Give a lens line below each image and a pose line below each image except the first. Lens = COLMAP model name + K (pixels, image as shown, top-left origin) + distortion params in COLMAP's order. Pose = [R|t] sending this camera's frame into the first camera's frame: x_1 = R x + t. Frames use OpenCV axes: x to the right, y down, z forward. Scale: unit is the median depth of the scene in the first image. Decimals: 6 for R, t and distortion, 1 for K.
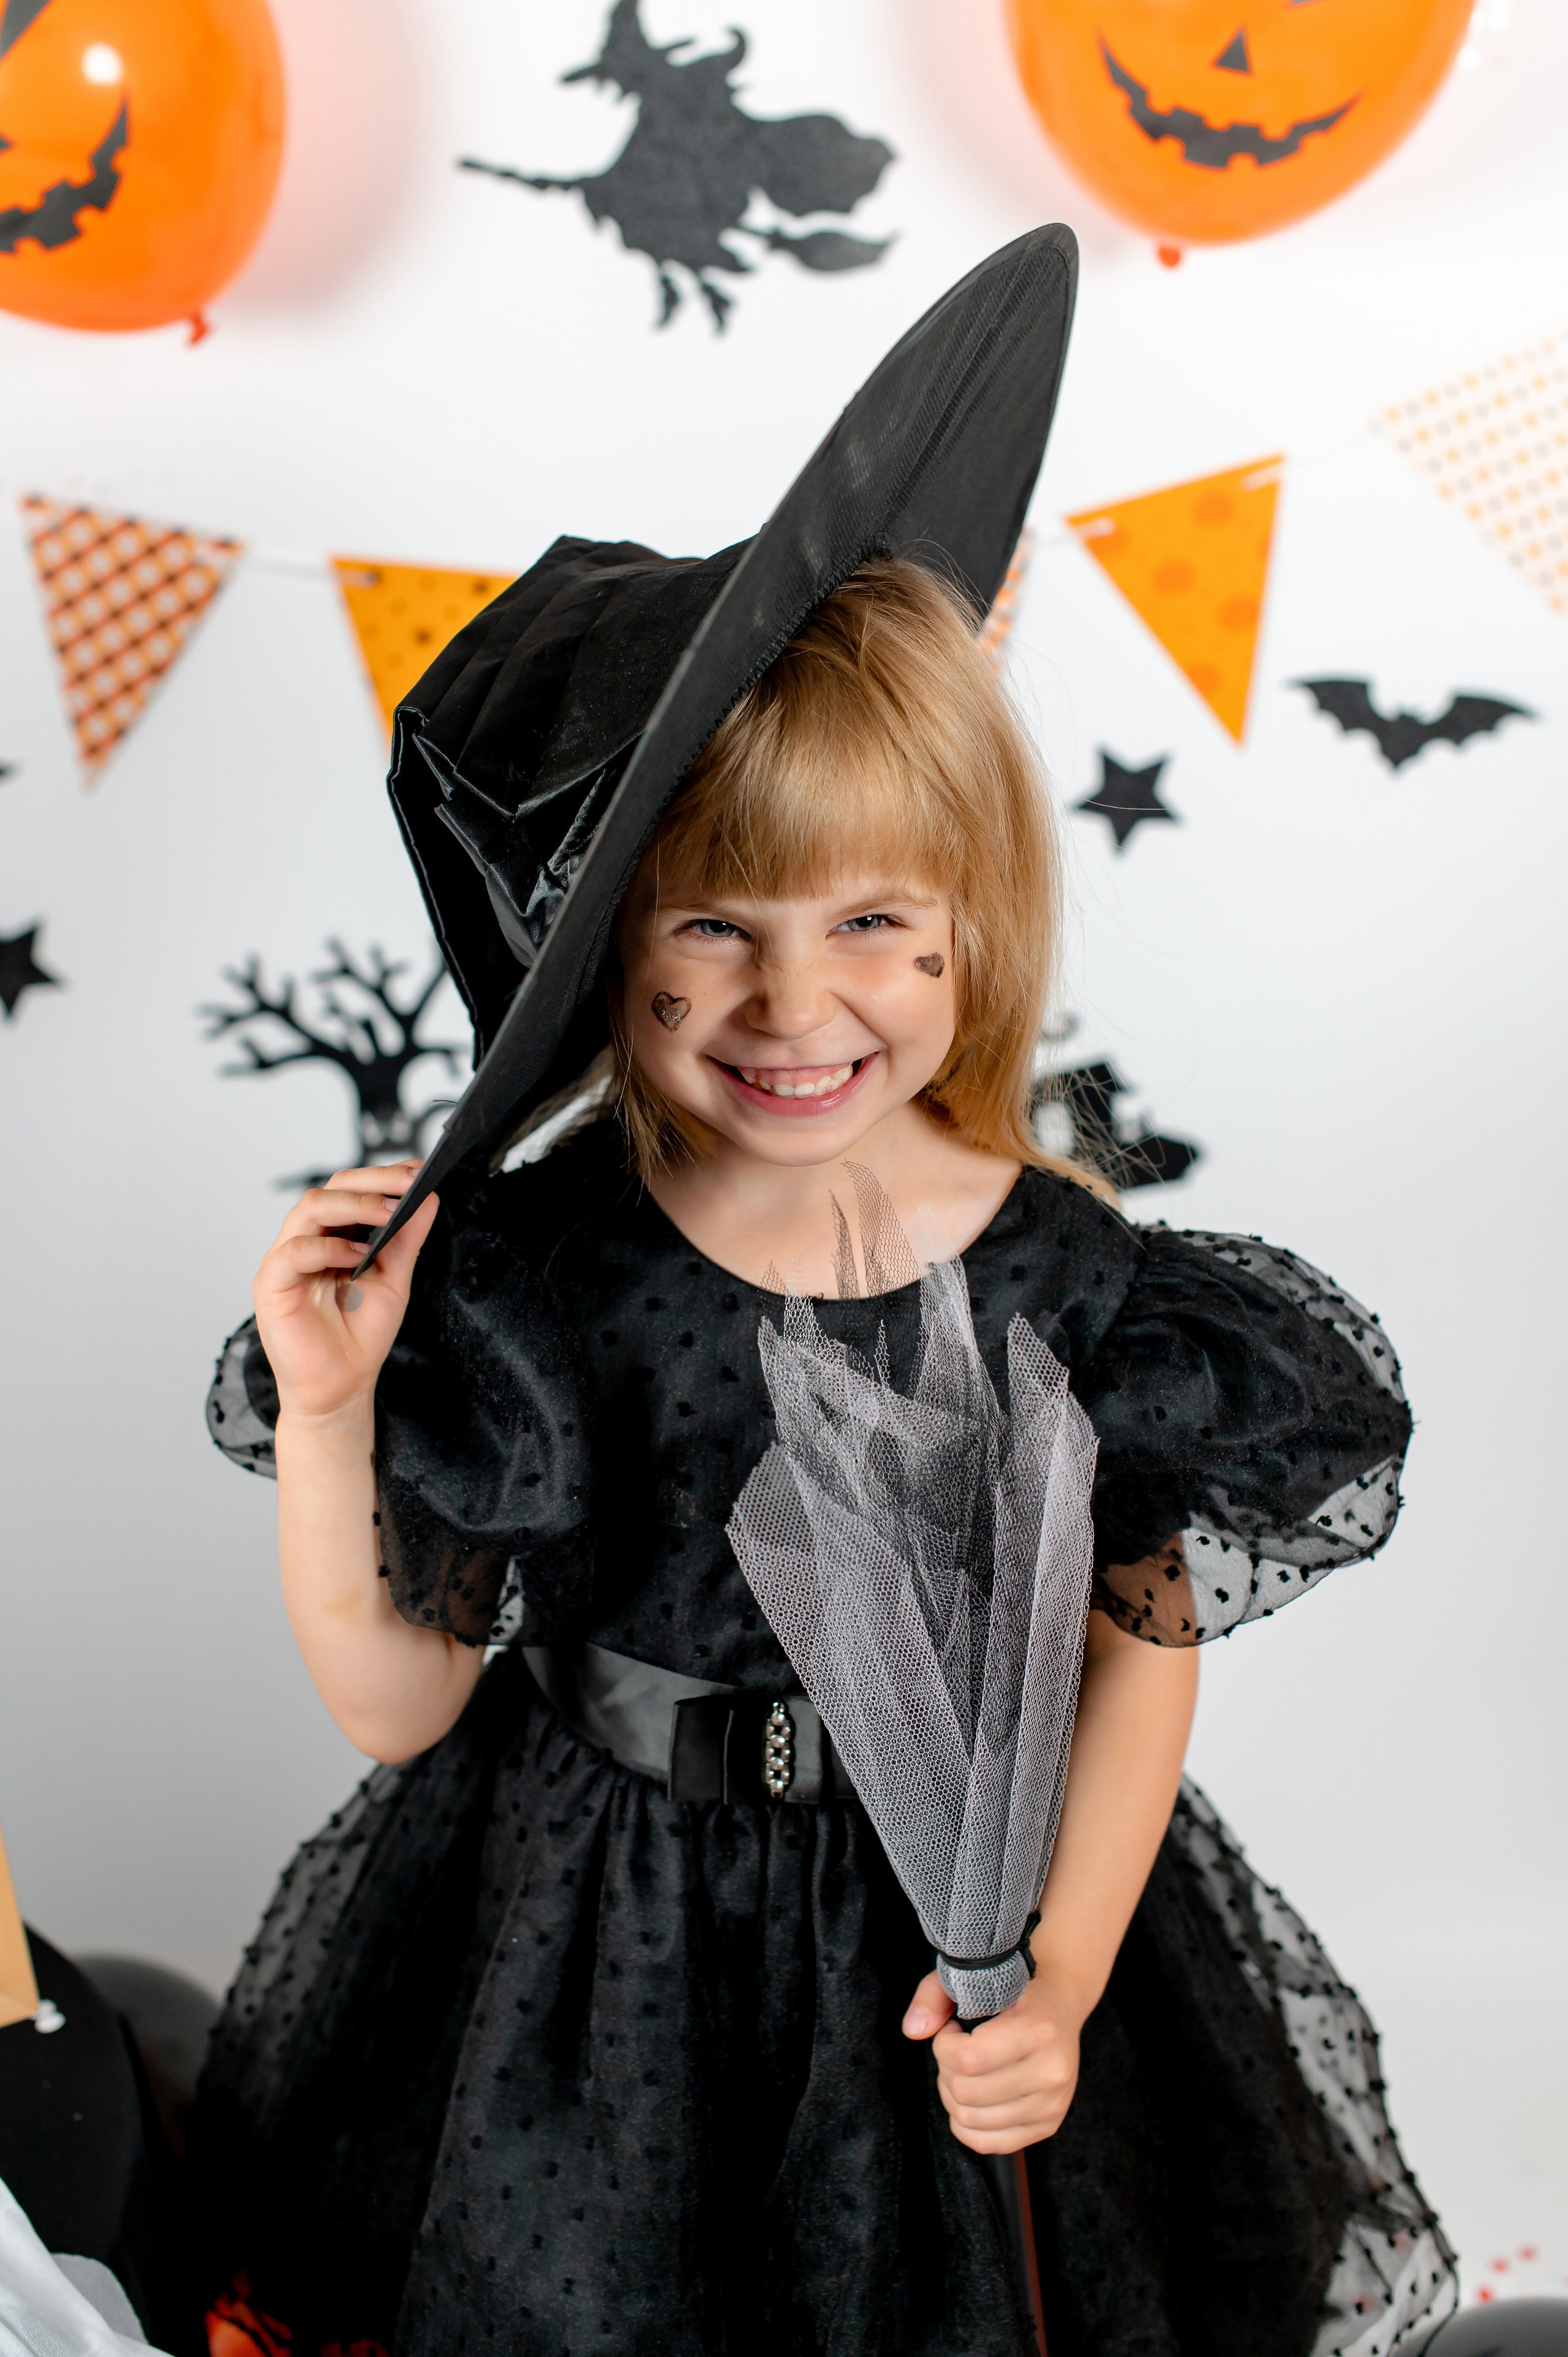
lens RADIAL K [[3397.1, 0, 784.0], [0, 3397.1, 1178.5], [0, 0, 1]] dist [-0.027029, 0.014551]
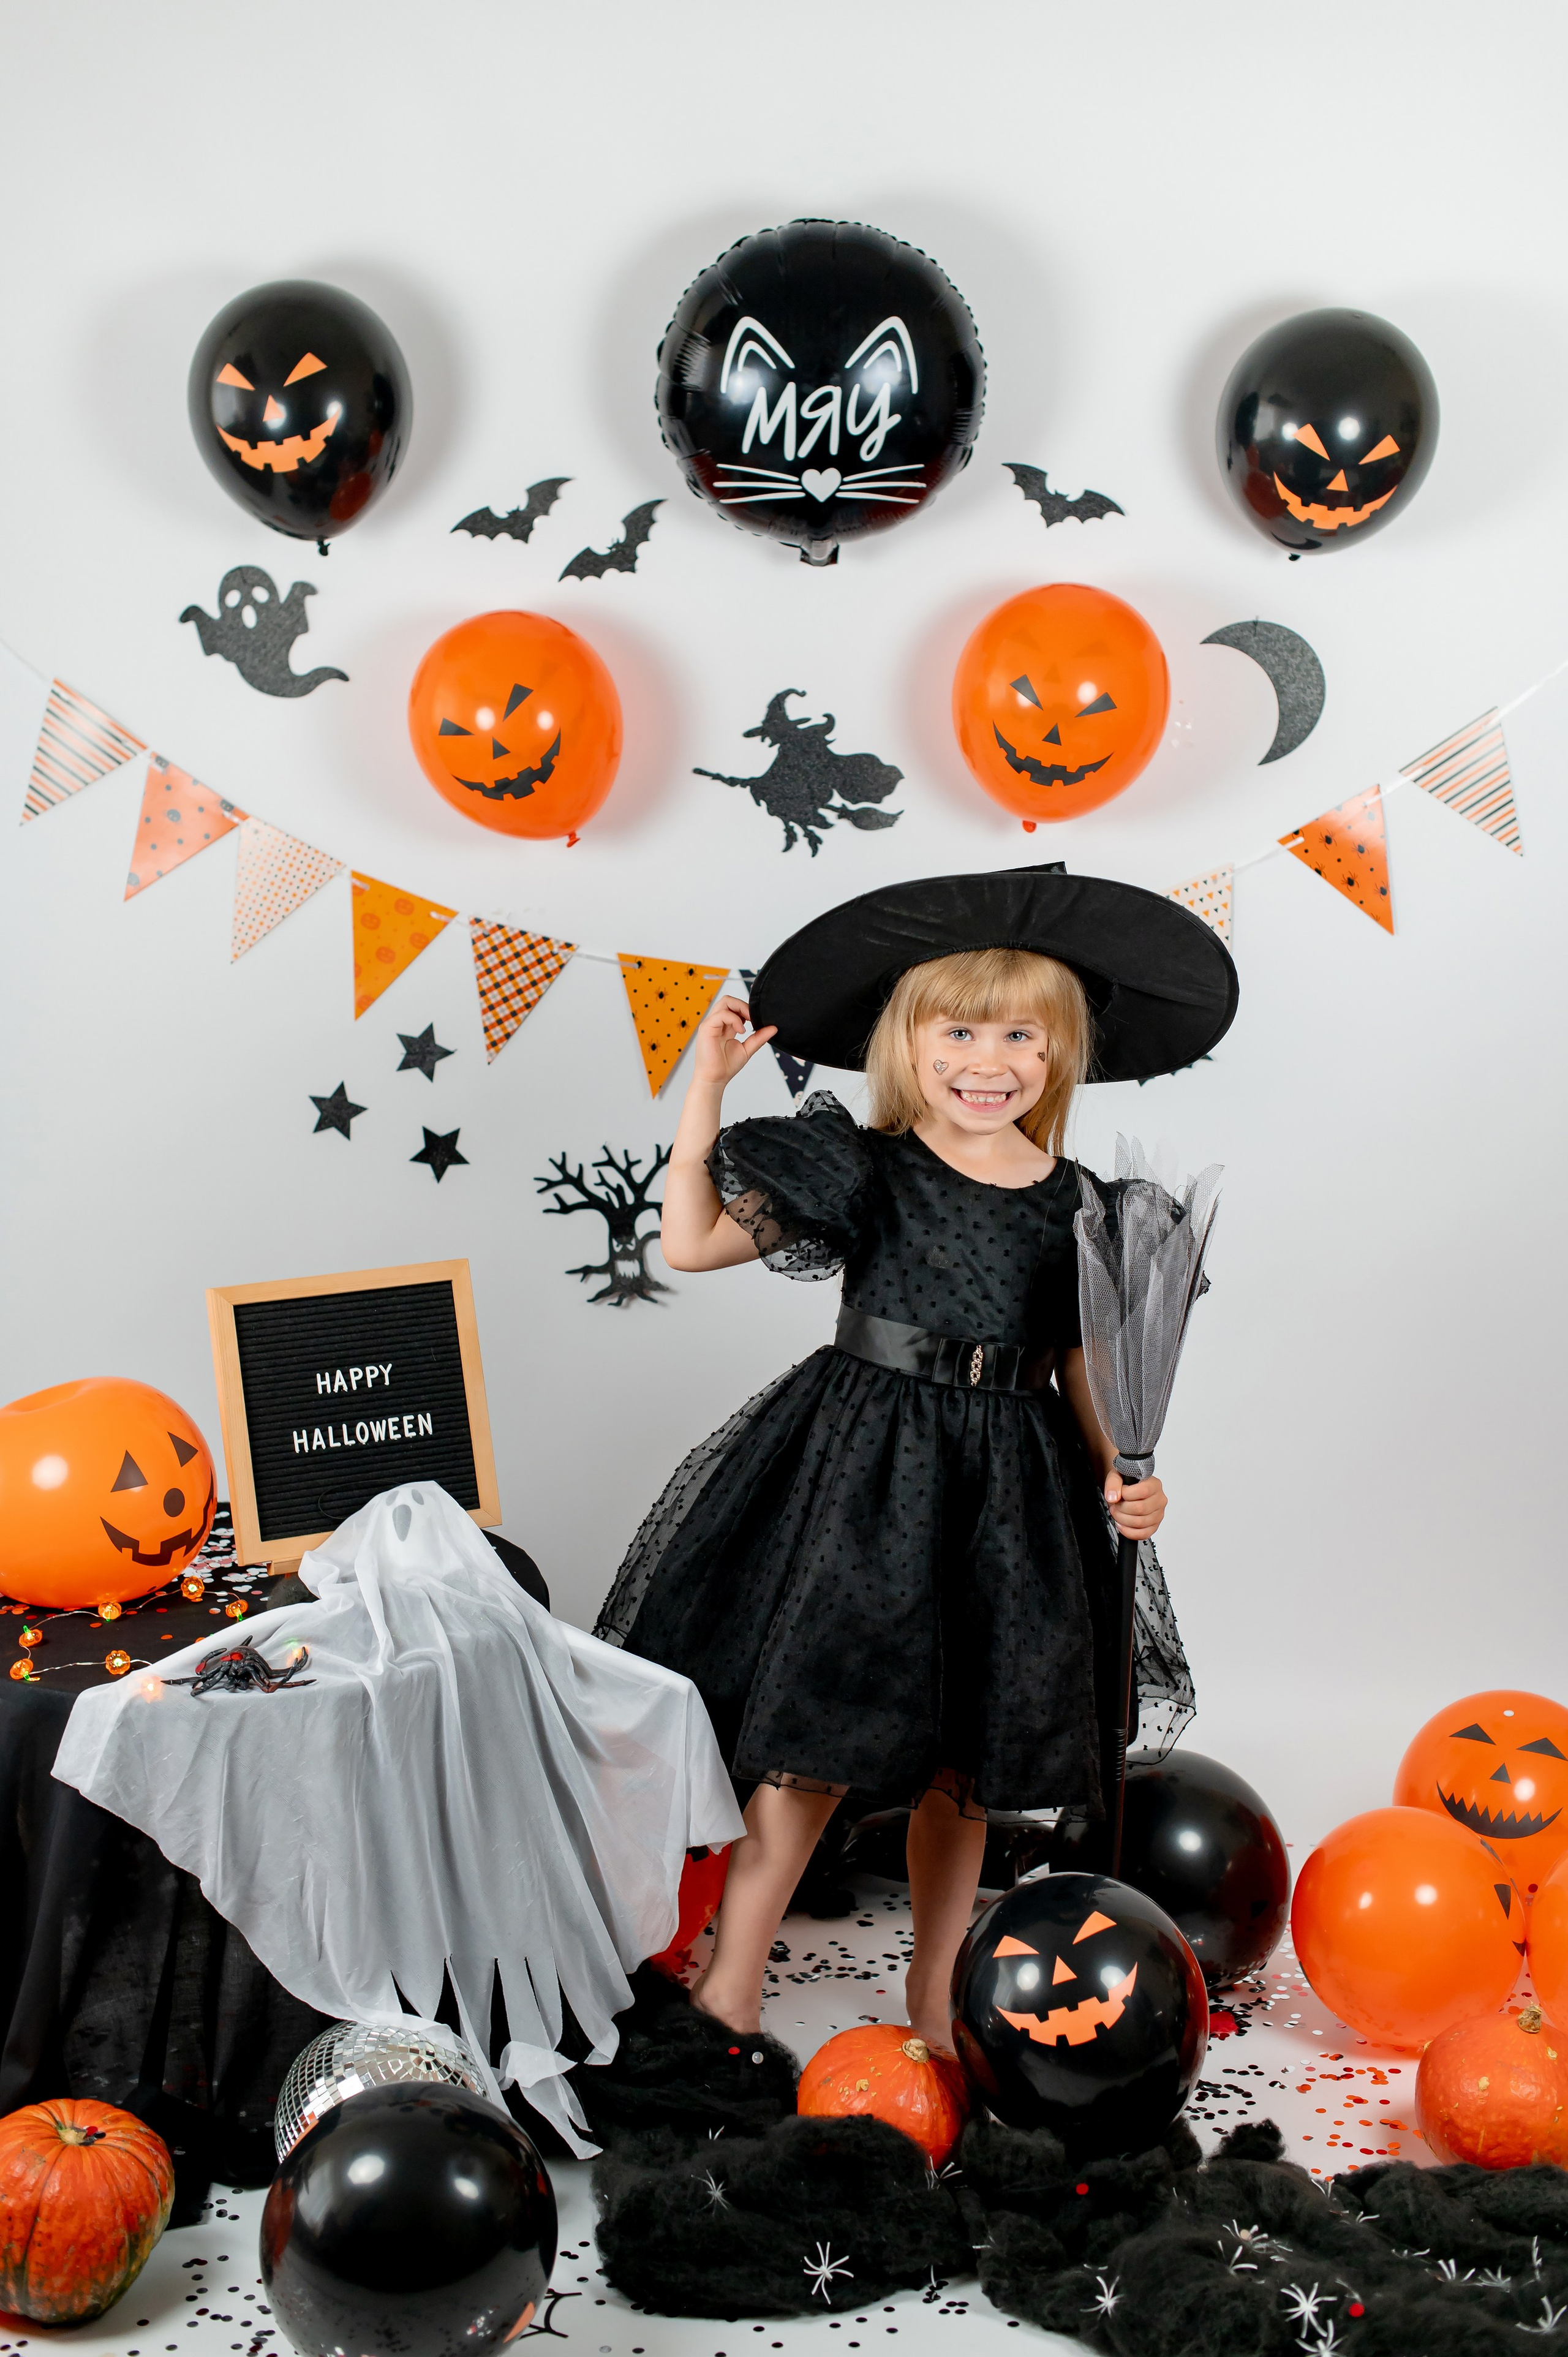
lens RADIAL K [[3271.2, 0, 784.0], [0, 3271.2, 1178.5], [0, 0, 1]] dist [0.000788, 0.052215]
pose [[0.999144, 0.041325, -0.001924, -0.025011], [-0.041001, 0.982966, -0.179156, 0.301135], [-0.005513, 0.179082, 0.983819, -0.922521]]
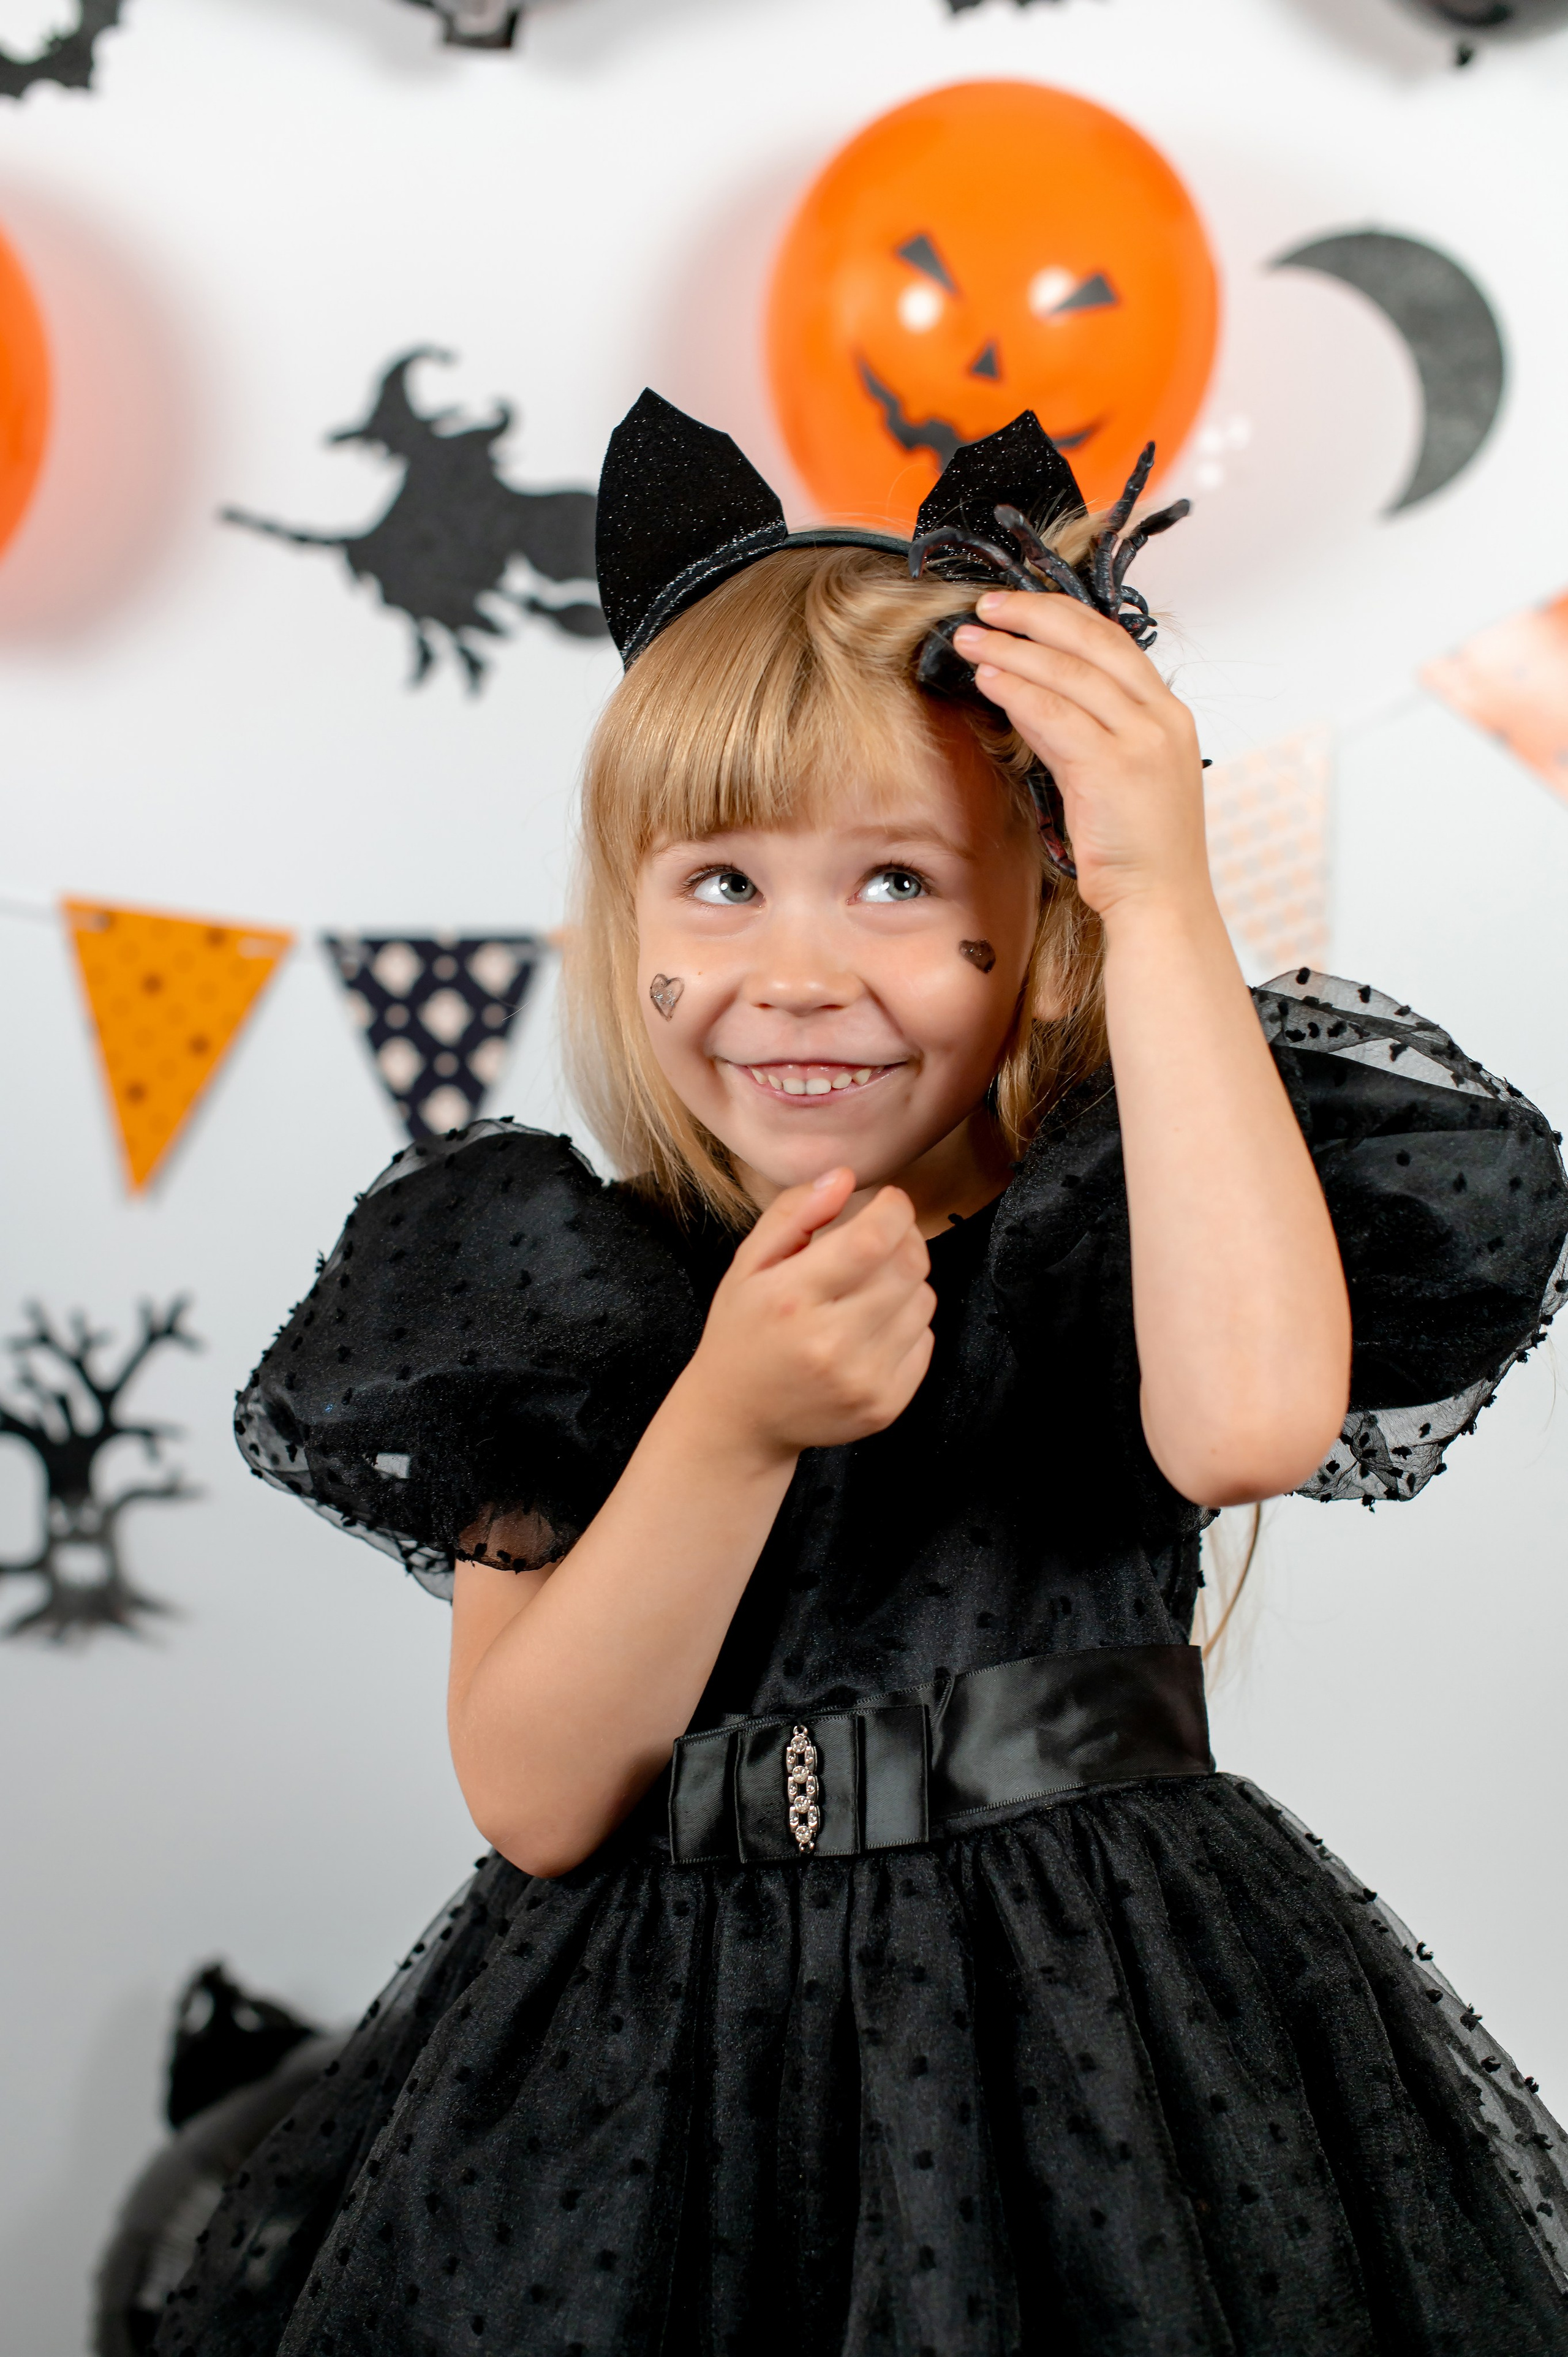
lens RADIAL K [[3357.5, 0, 784.0], [0, 3357.5, 1178.5], [0, 0, 1]] dist [0.009824, 0.020001]
pose [[0.996989, 0.040555, 0.066093, 0.012391], [-0.019679, 0.956759, -0.290217, 0.170577], [-0.075005, 0.288043, 0.954676, 0.089487]]
